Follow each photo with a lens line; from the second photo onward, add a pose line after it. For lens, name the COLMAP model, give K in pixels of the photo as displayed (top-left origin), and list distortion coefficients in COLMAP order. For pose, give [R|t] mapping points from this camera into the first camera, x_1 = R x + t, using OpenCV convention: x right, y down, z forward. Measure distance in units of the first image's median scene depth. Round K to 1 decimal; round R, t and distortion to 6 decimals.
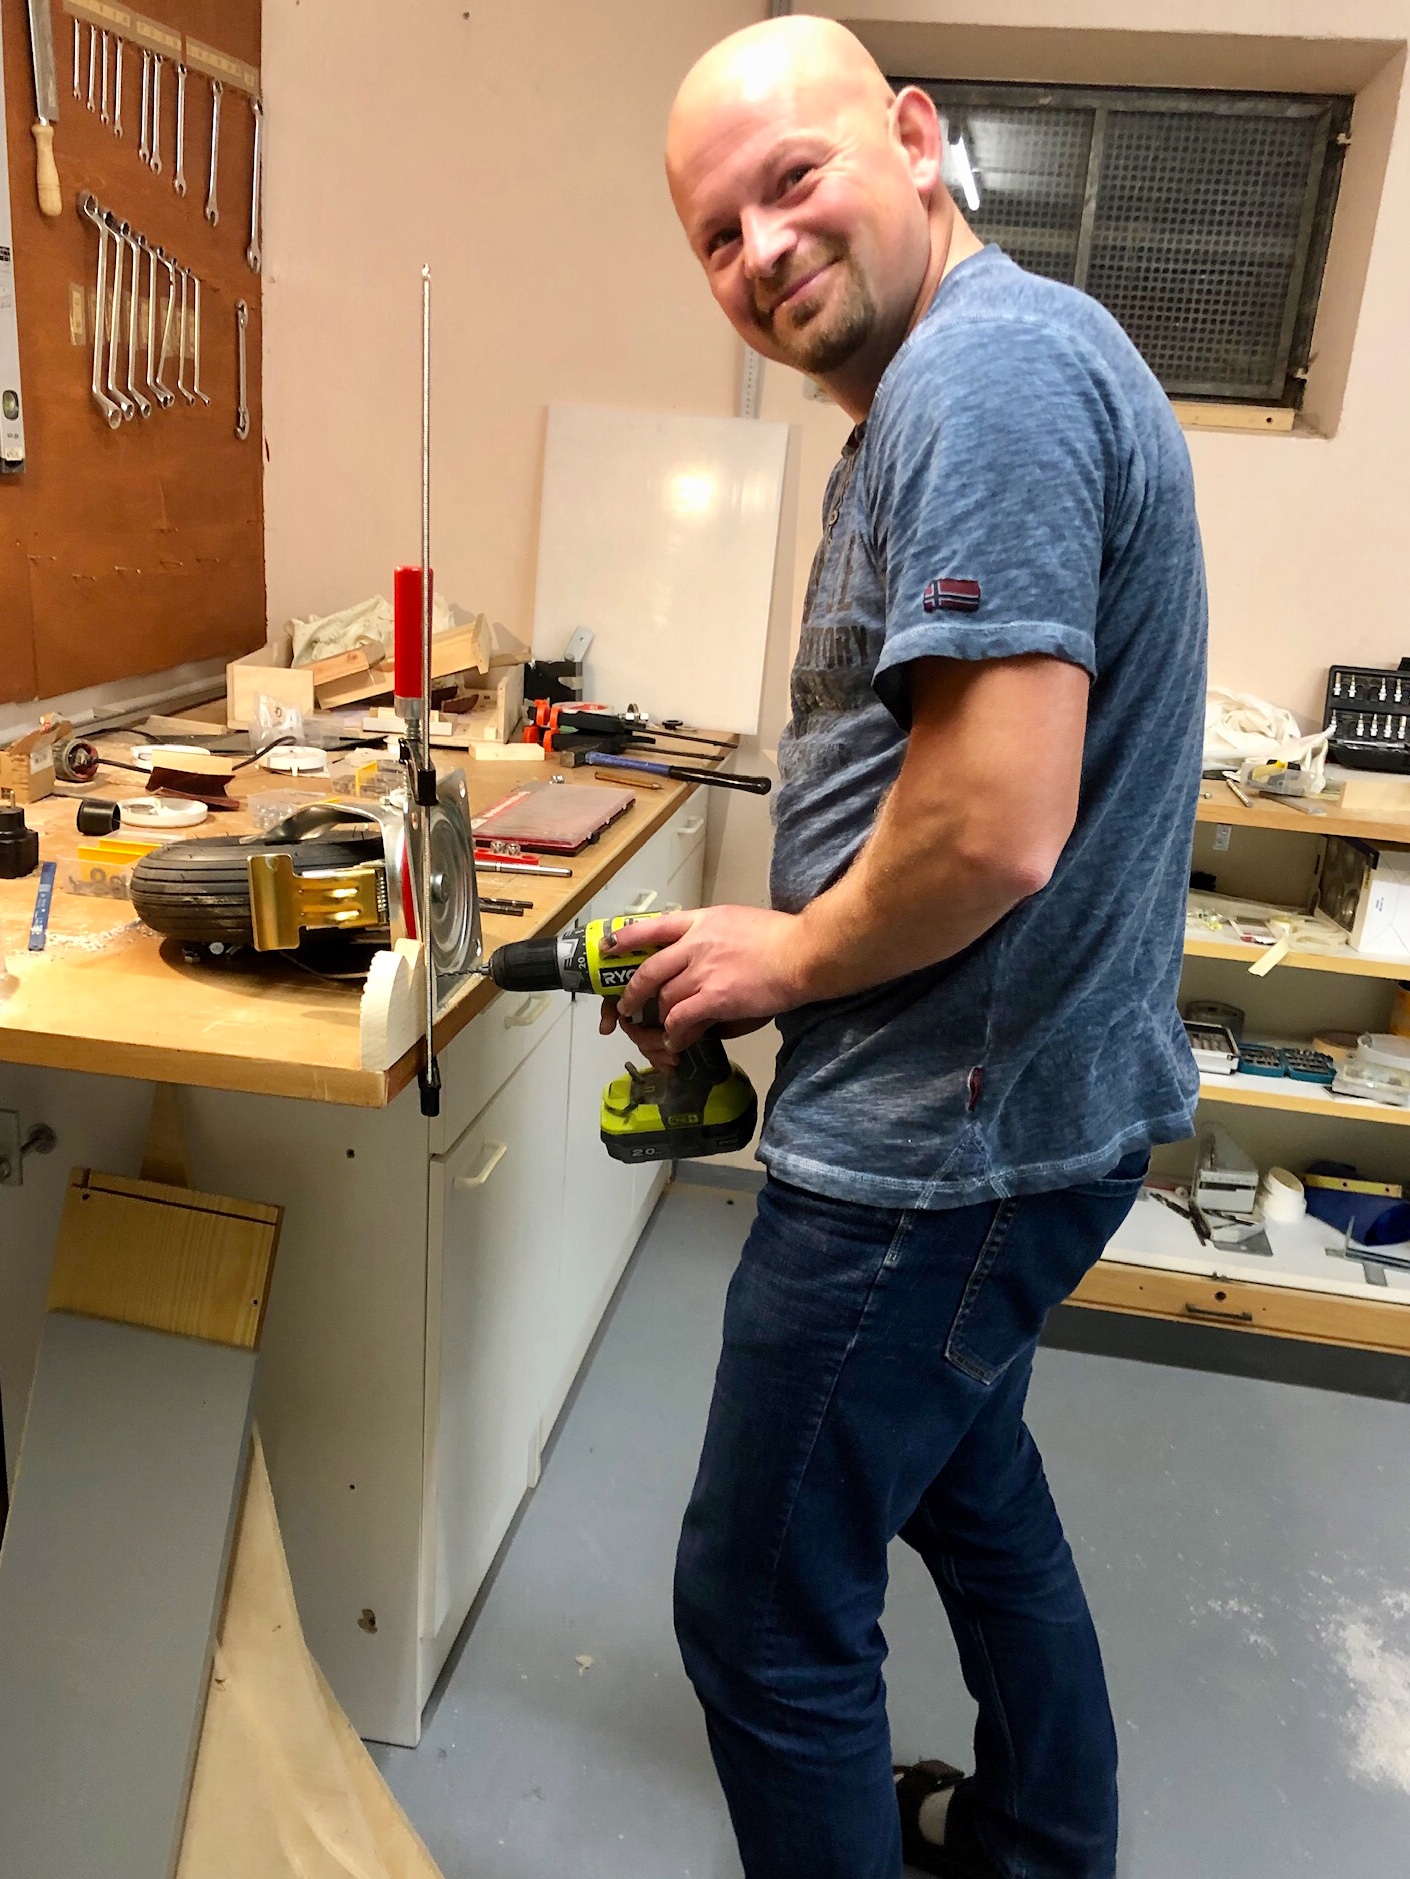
lens RADIAL K [[1556.8, 0, 697.4], [0, 1556.8, 939.8], [0, 0, 1]] dist [0.051388, 0.011058]
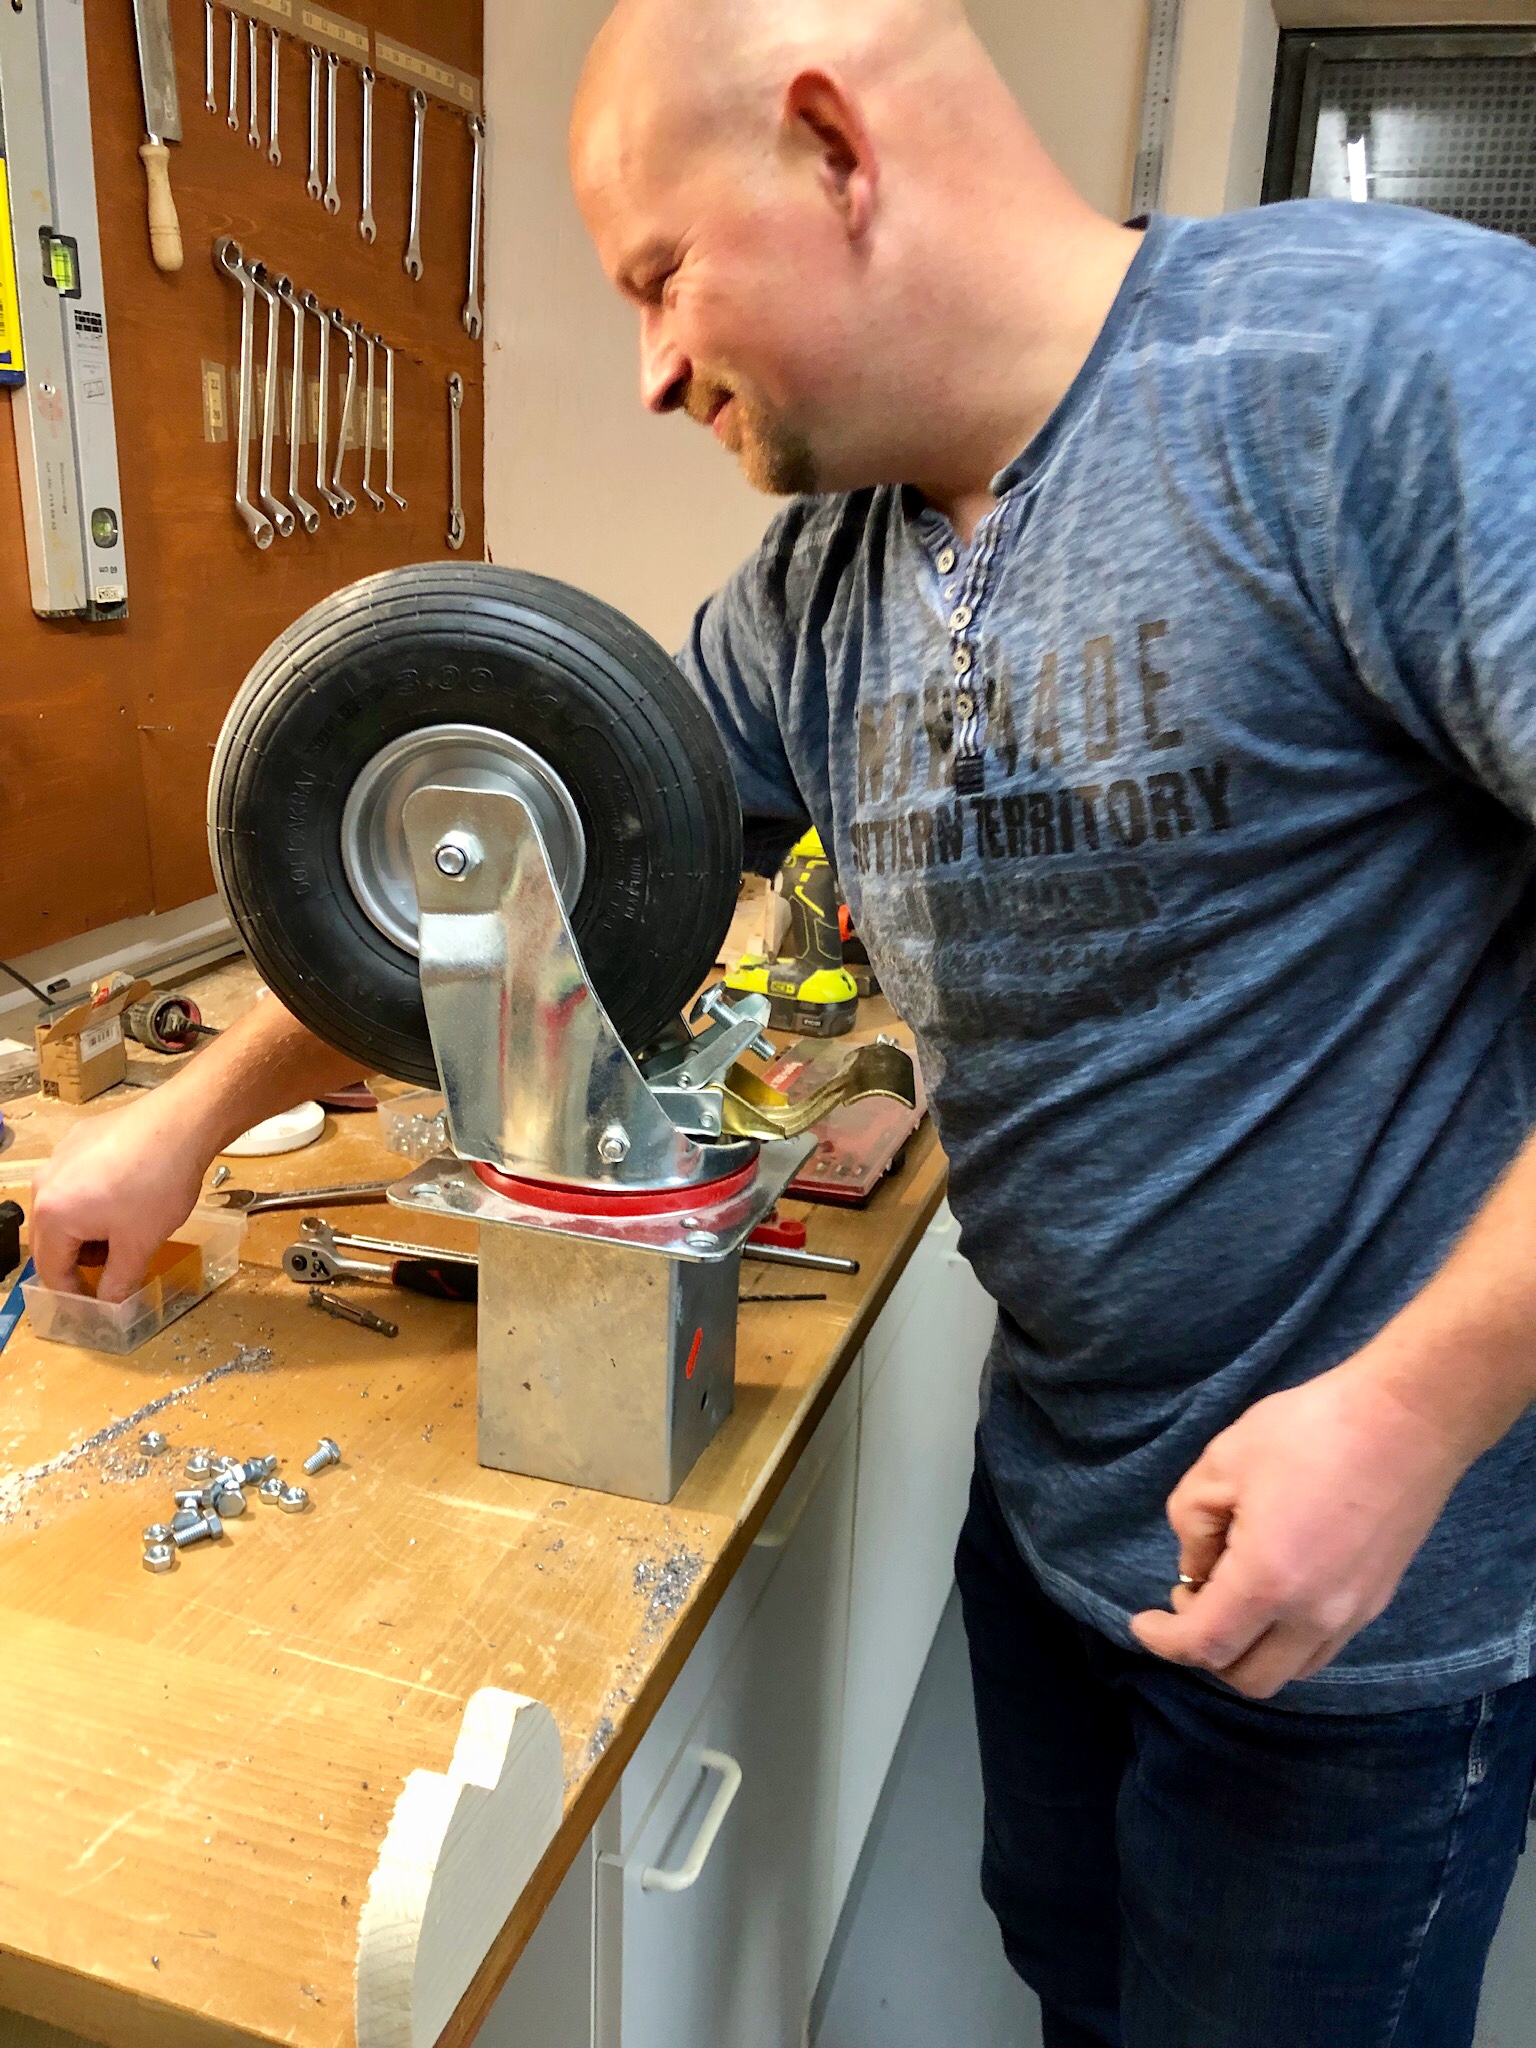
lens RADIAL K [[1696.8, 0, 772.1], [0, 1696.8, 1018.6], [0, 0, 1]] dist [0.051388, 0.011058]
pose [[0.990393, 0.008151, -0.138040, -0.016015], [-0.010834, 0.999767, -0.018696, -0.087882], [0.137856, 0.020012, 0.990250, 0.230134]]
